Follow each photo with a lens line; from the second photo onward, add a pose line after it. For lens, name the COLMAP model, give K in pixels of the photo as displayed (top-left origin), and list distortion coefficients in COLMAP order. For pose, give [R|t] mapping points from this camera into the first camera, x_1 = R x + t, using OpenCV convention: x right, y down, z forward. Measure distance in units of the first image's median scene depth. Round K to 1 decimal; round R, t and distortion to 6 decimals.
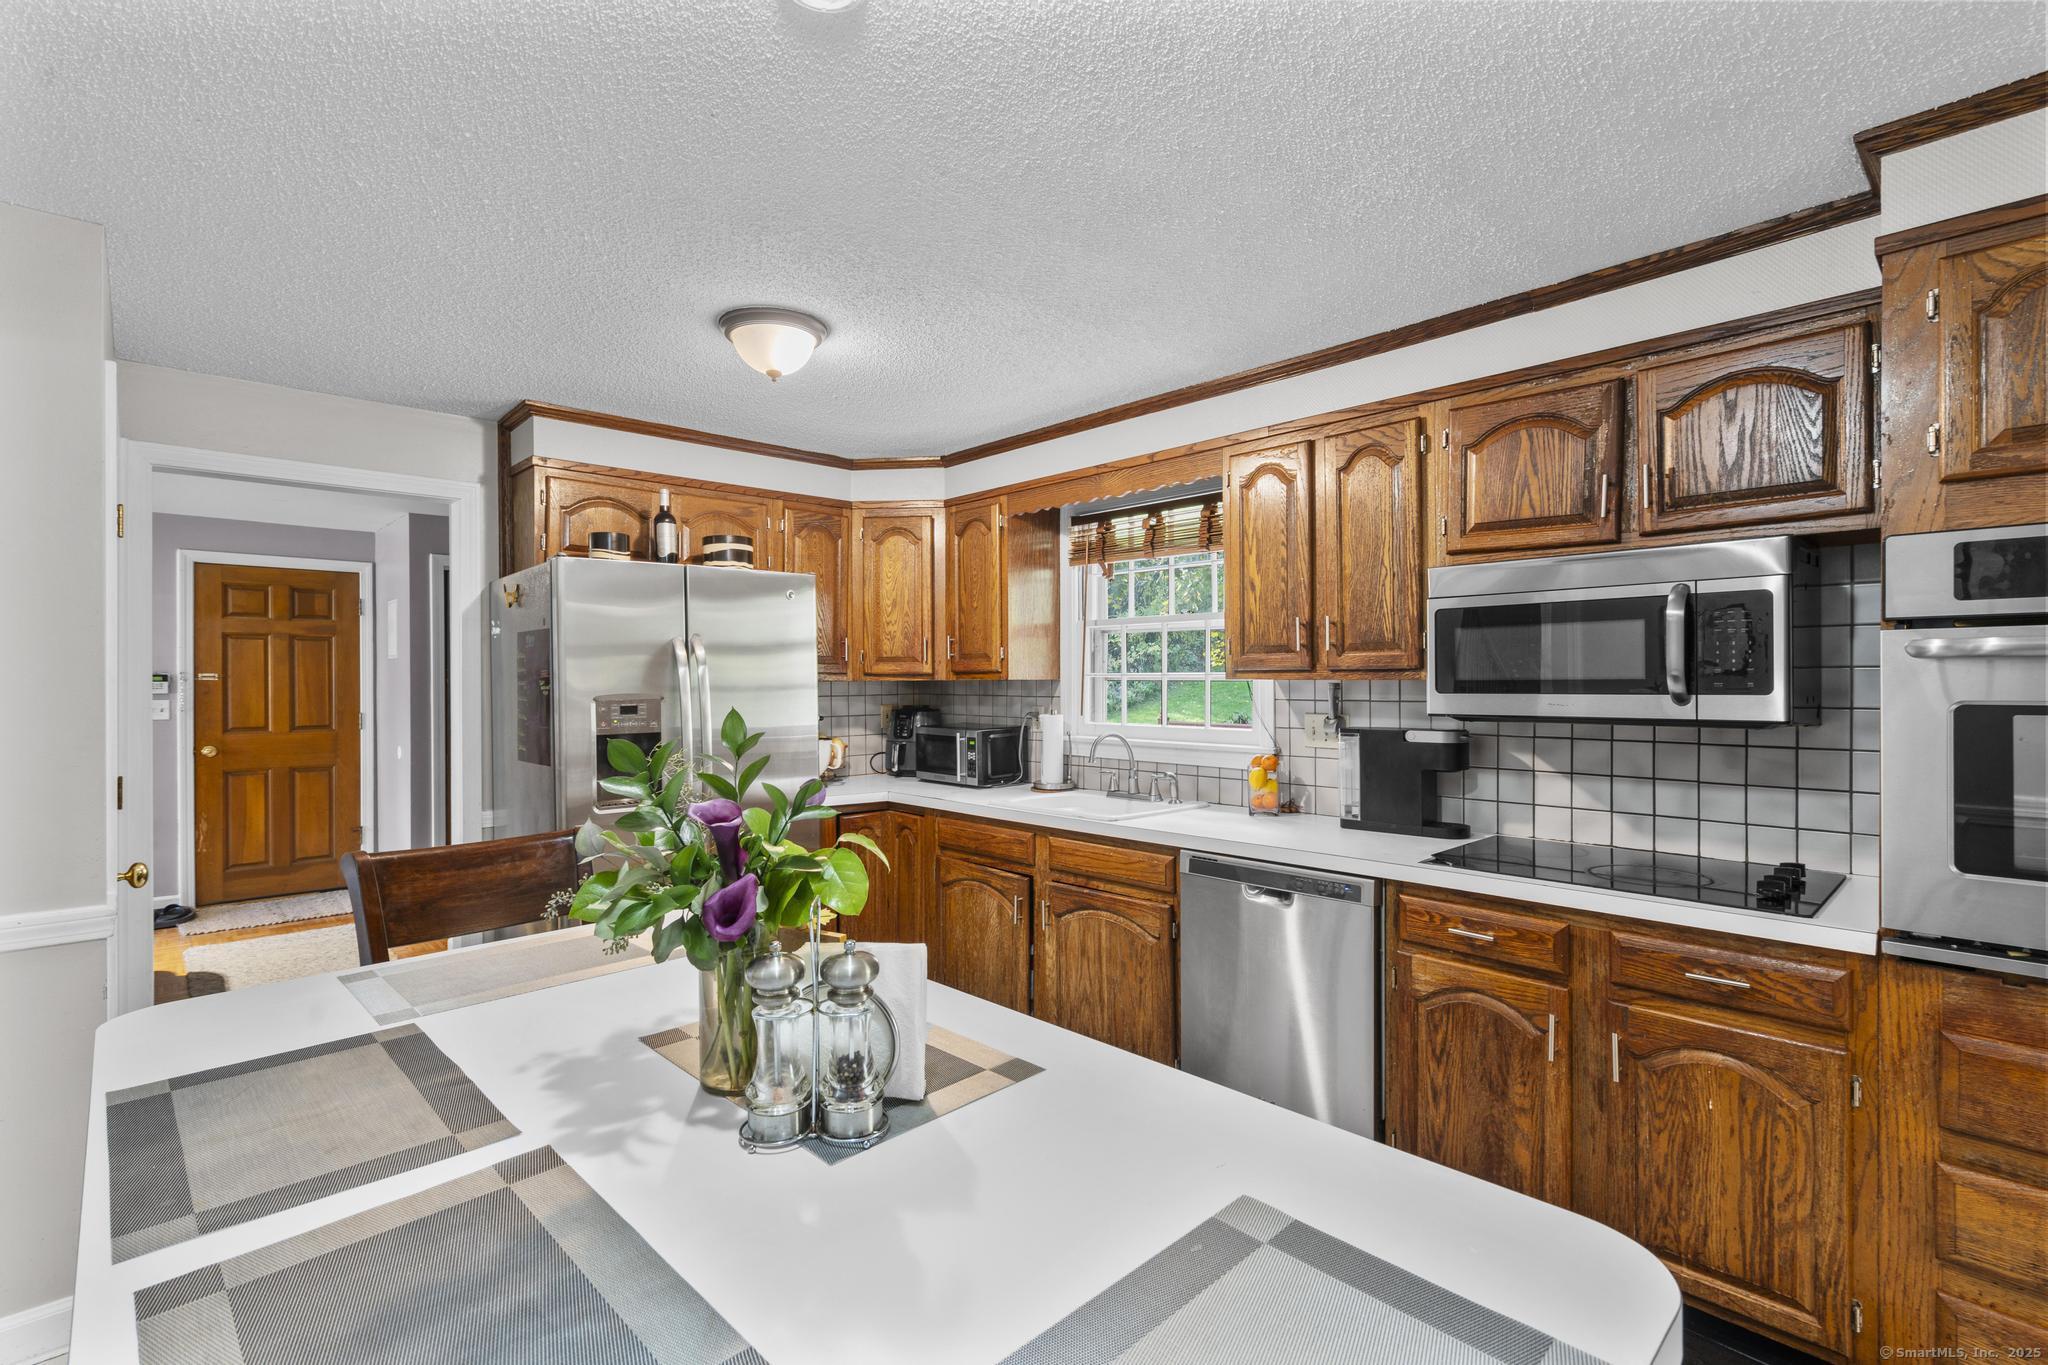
lens RADIAL K [[1012.4, 0, 1024.0], [0, 1012.4, 682.5], [0, 0, 1]] dist [-0.016097, 0.008665]
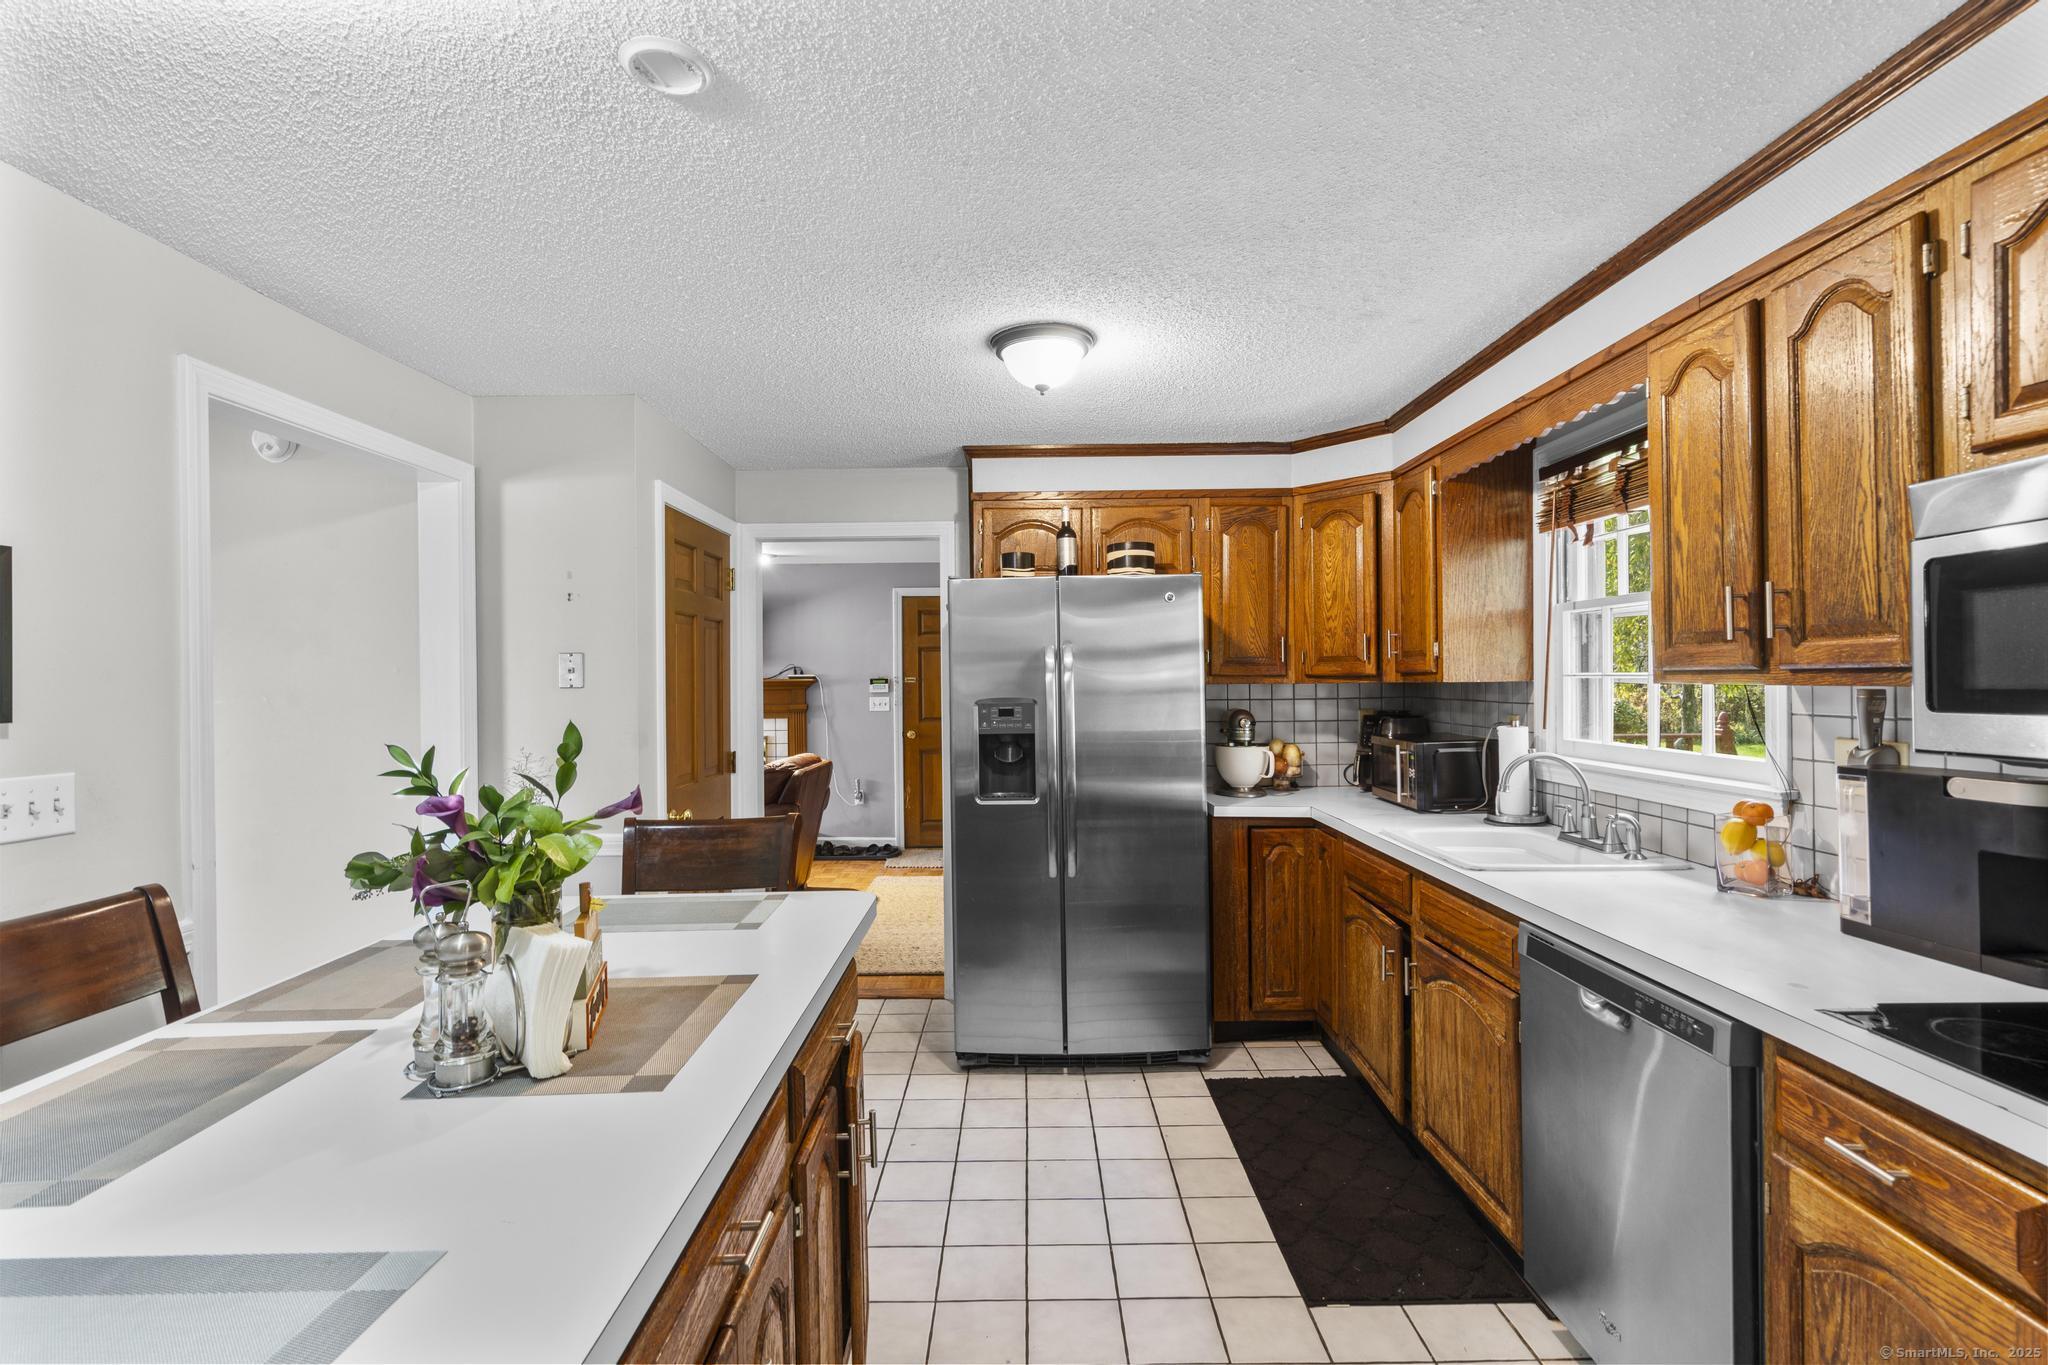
lens RADIAL K [[1012.4, 0, 1024.0], [0, 1012.4, 682.5], [0, 0, 1]] dist [-0.016097, 0.008665]
pose [[0.690921, -0.001737, -0.722929, 0.385683], [0.006462, 0.999972, 0.003774, -0.008818], [0.722902, -0.007279, 0.690912, 0.224448]]
